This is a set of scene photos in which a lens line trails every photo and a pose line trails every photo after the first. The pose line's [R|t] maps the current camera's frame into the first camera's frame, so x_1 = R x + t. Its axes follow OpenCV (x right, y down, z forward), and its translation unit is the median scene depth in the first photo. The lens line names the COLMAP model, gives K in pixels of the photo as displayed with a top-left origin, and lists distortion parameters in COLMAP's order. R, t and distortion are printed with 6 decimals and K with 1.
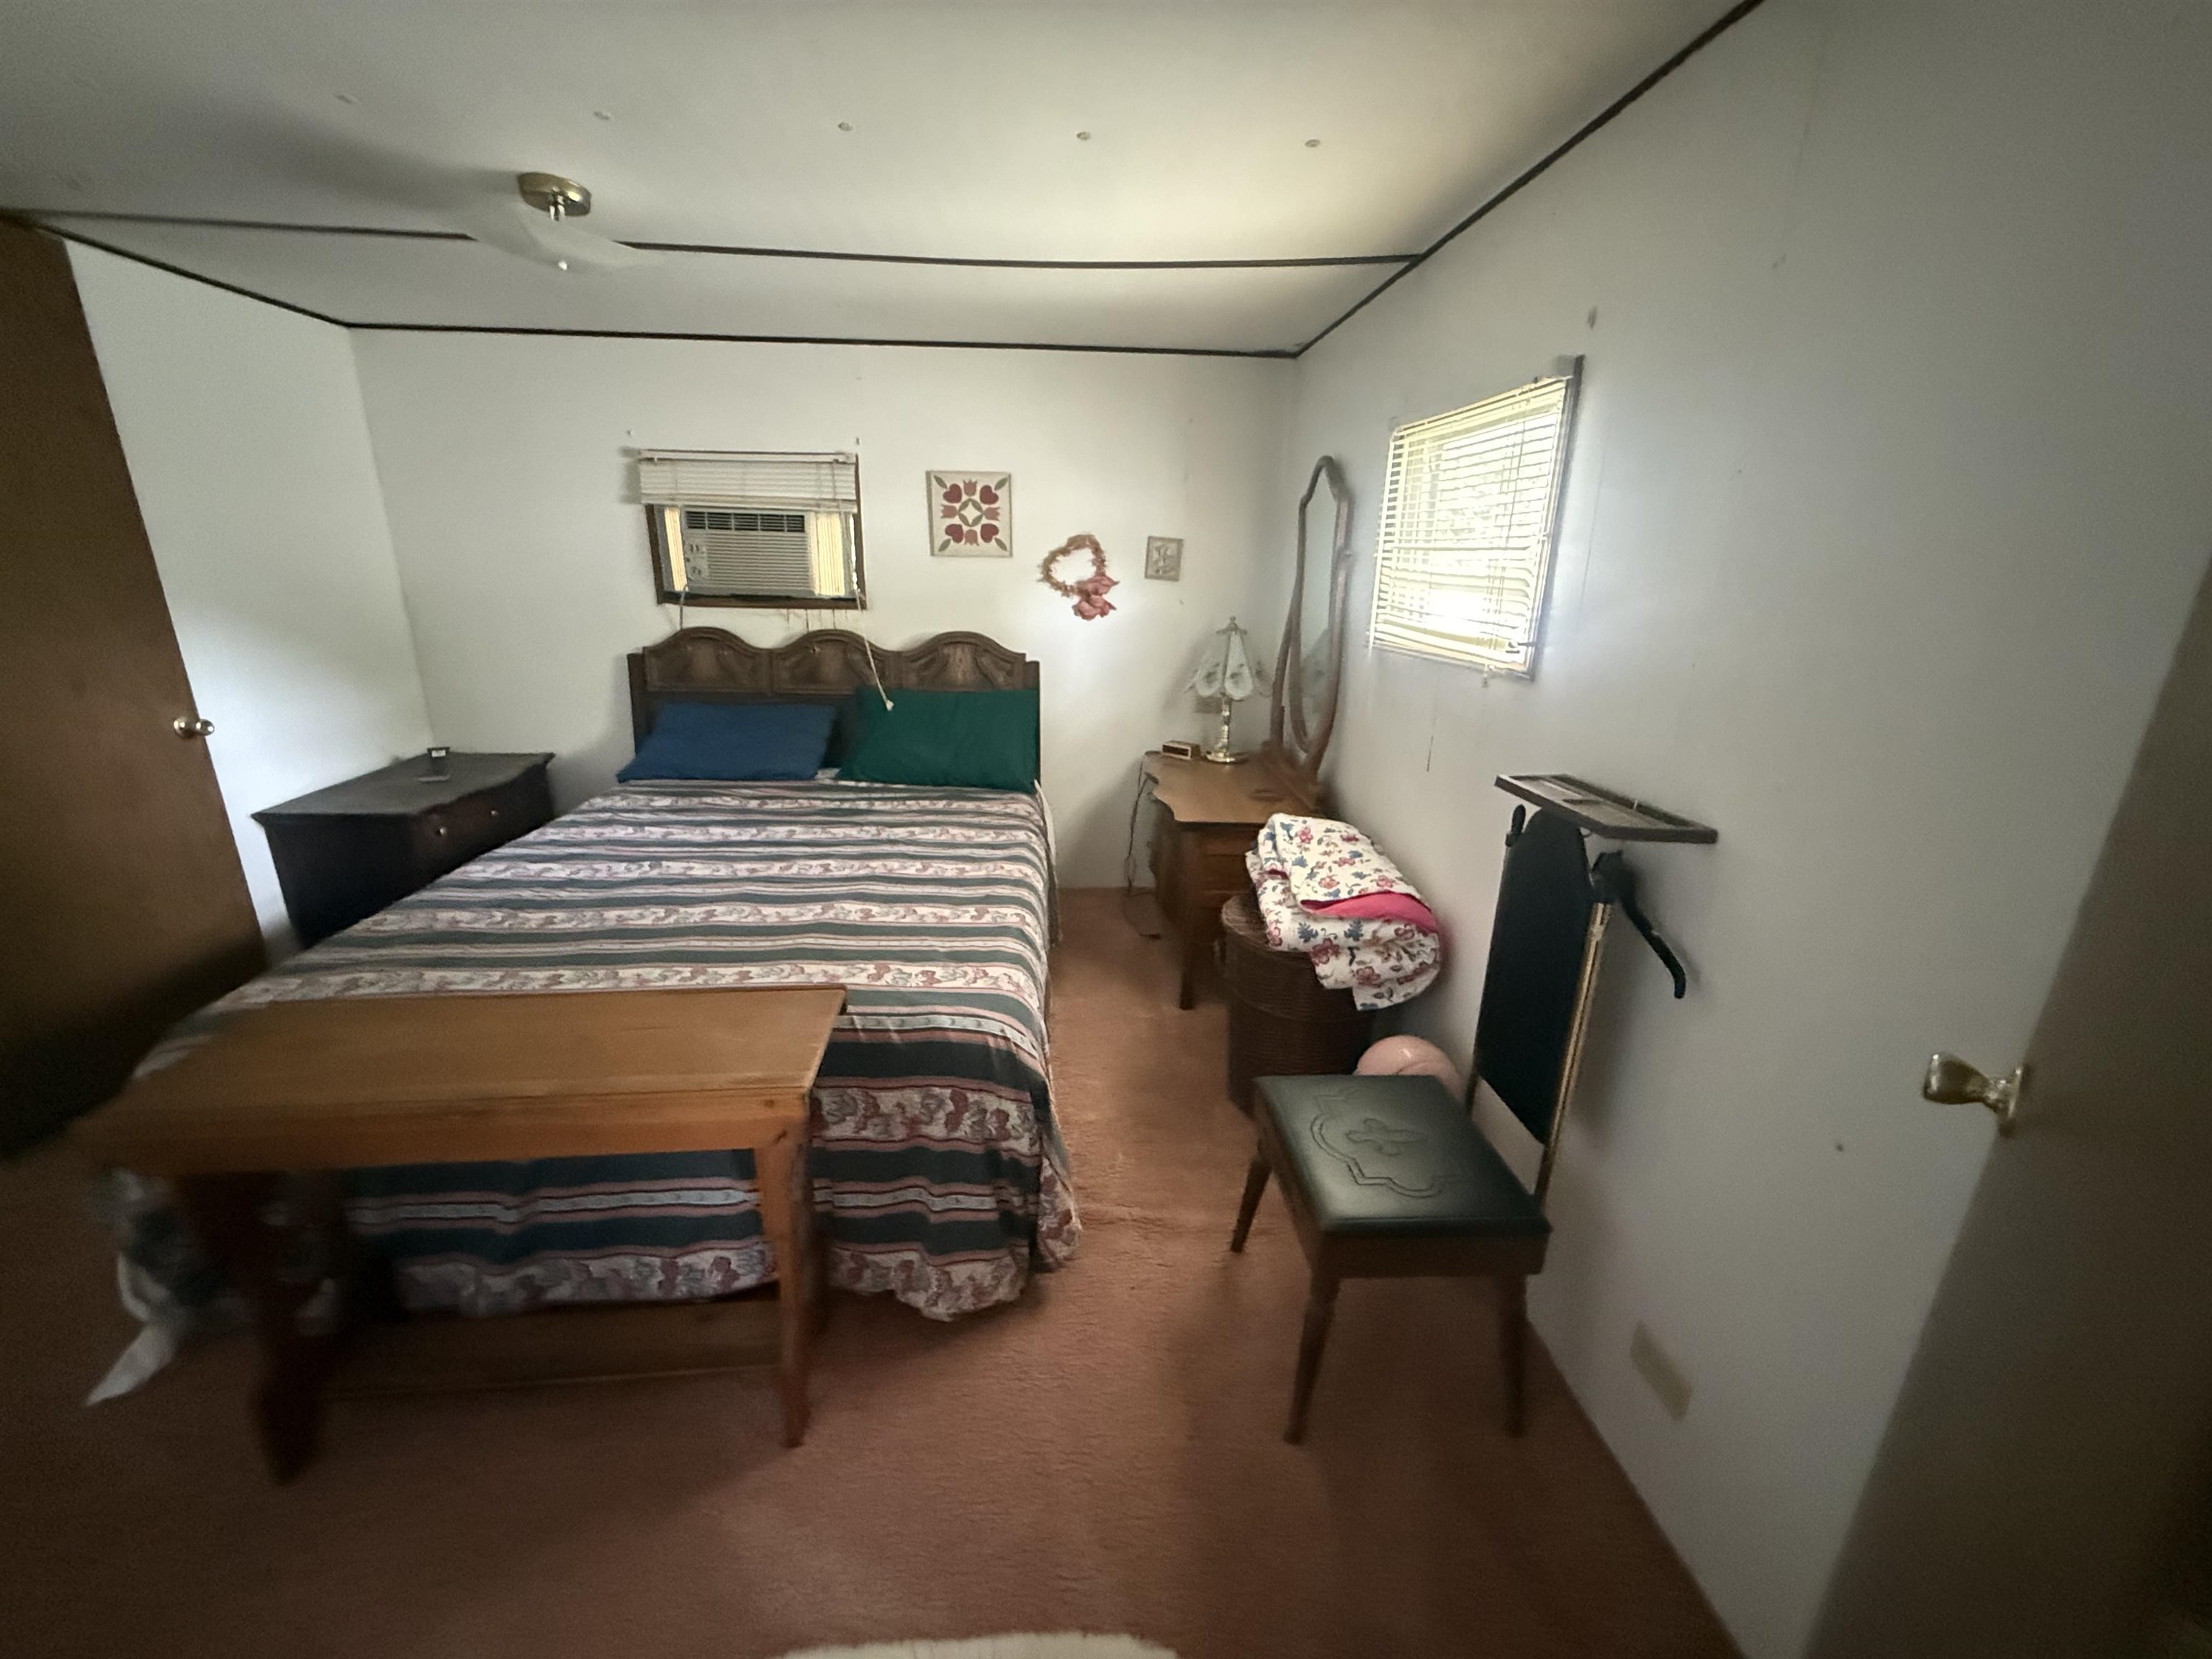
lens RADIAL K [[884.6, 0, 1103.0], [0, 884.6, 832.7], [0, 0, 1]] dist [-0.001752, 0.000506]
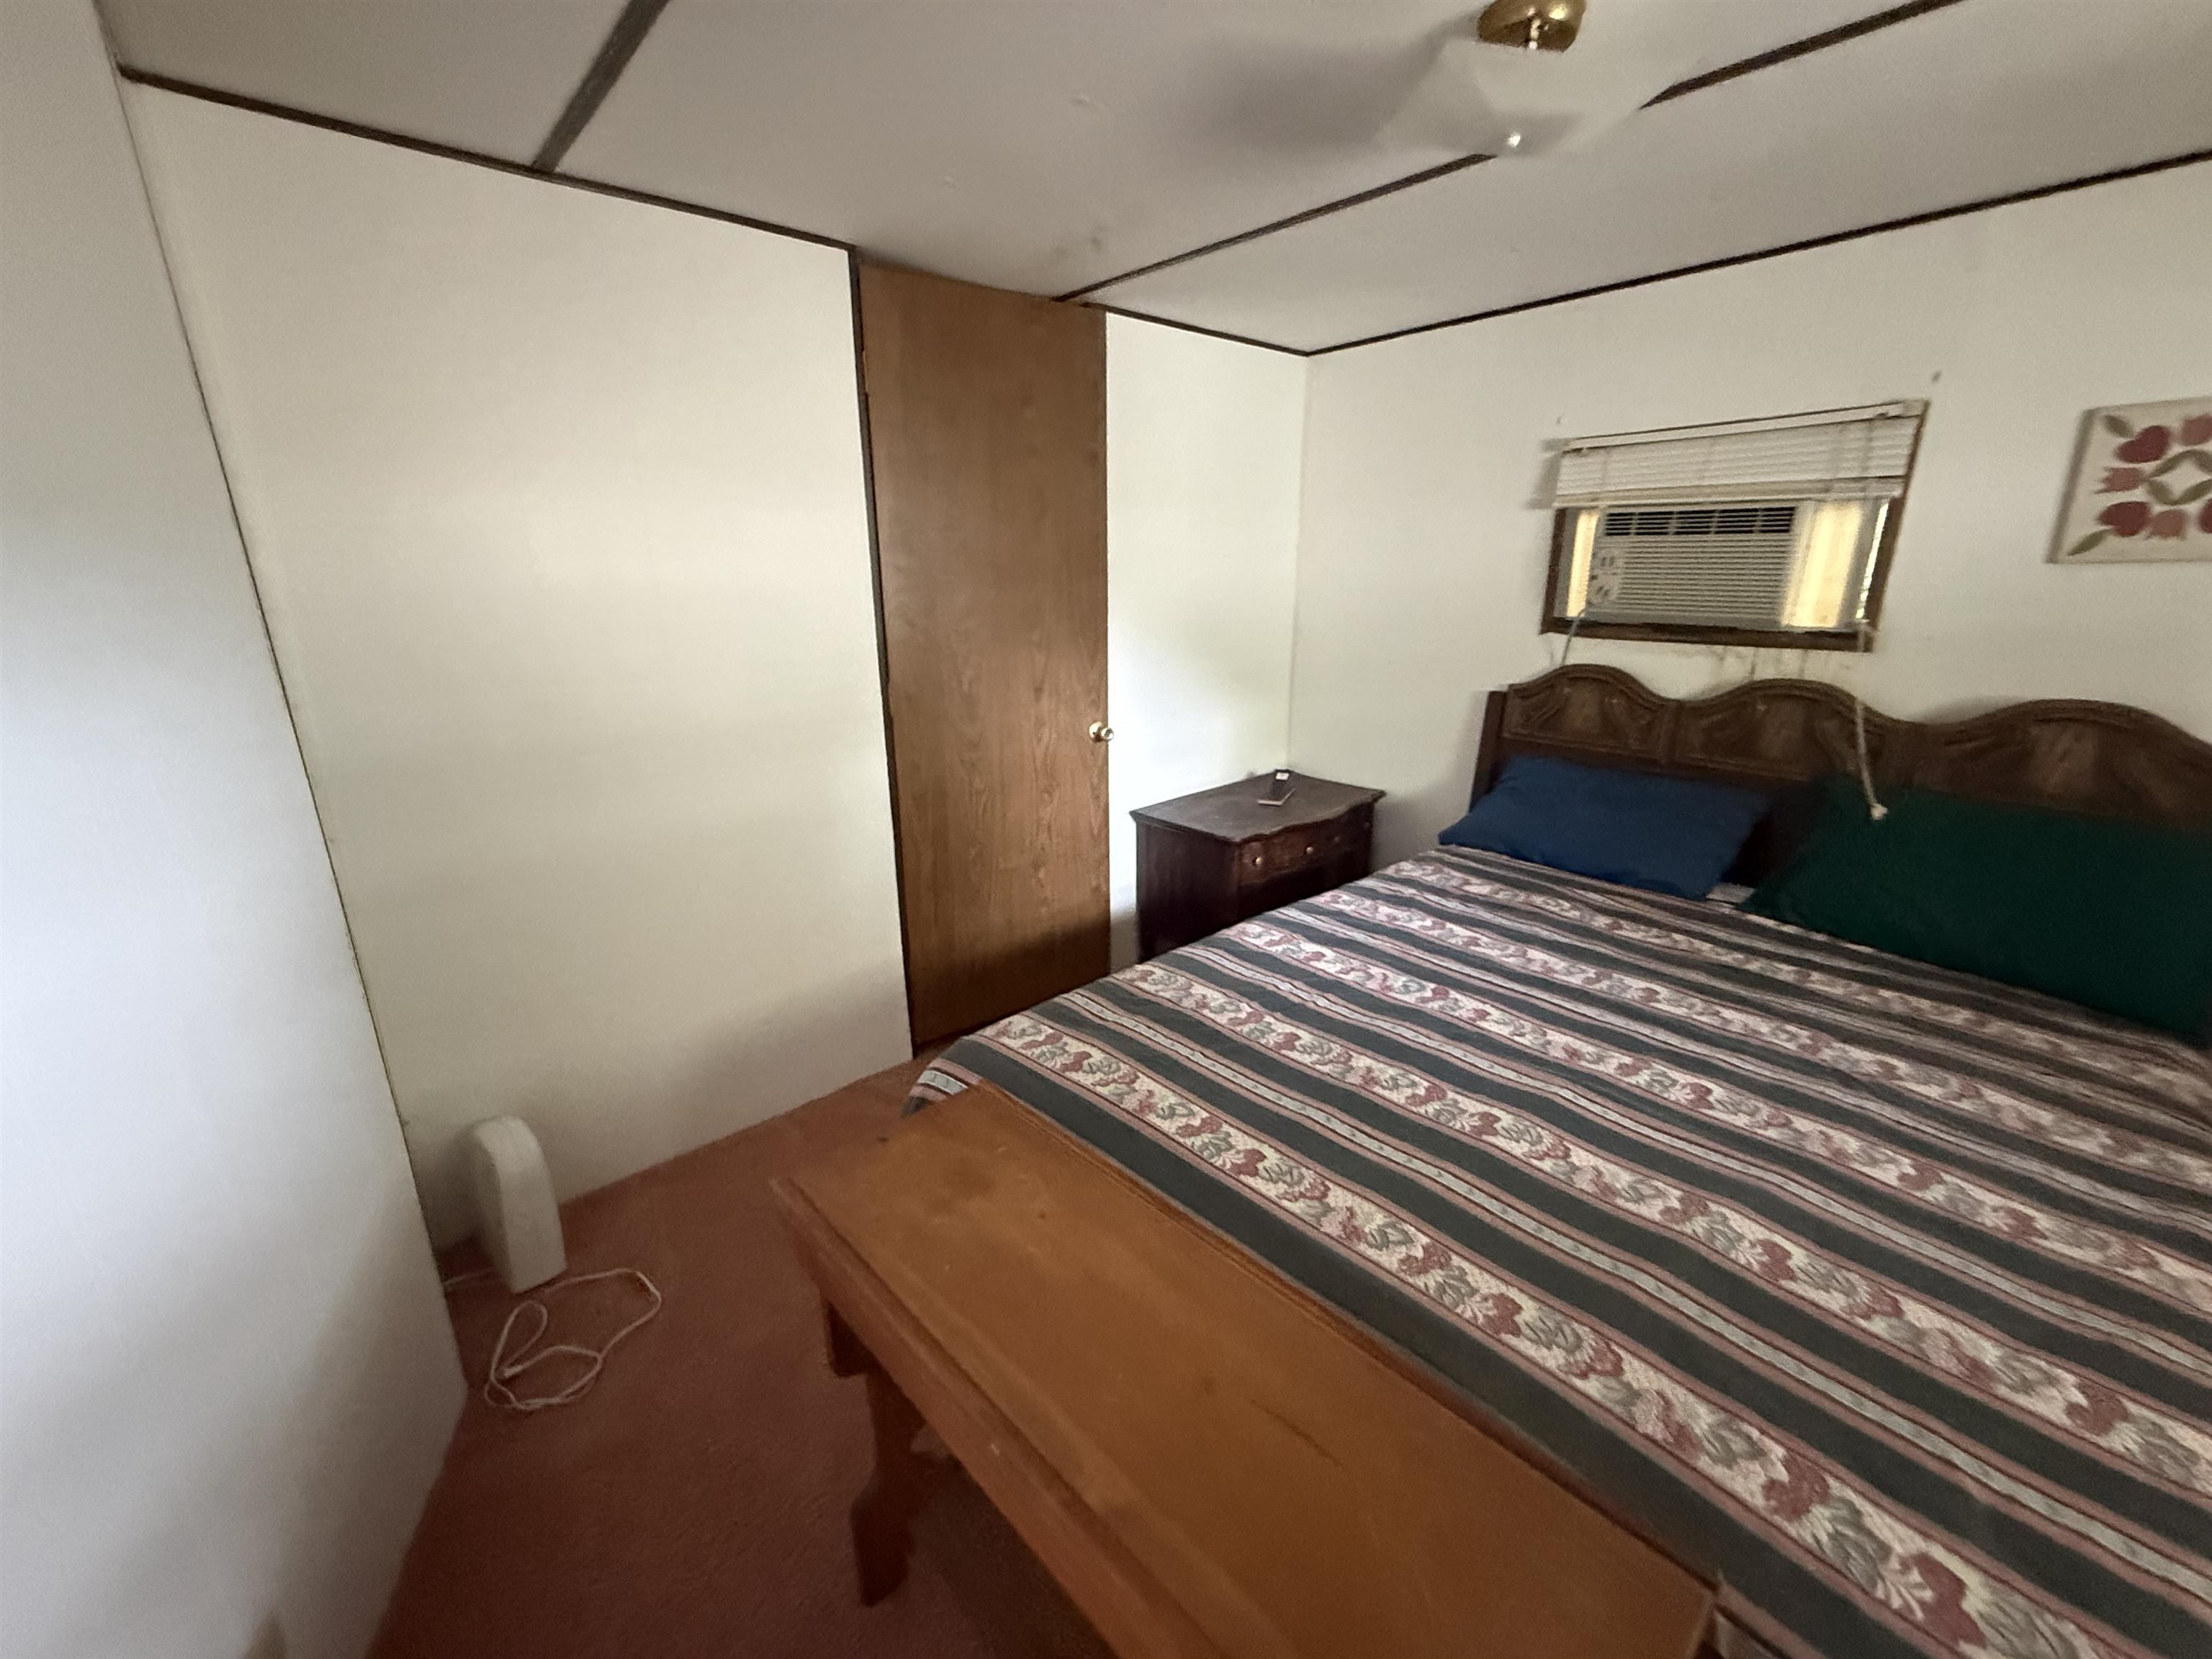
lens RADIAL K [[884.6, 0, 1102.2], [0, 884.6, 826.9], [0, 0, 1]] dist [-0.001752, 0.000506]
pose [[0.611316, 0.198645, -0.766050, -0.112290], [-0.216283, 0.973070, 0.079732, -0.074988], [0.761258, 0.116942, 0.637817, 0.237293]]
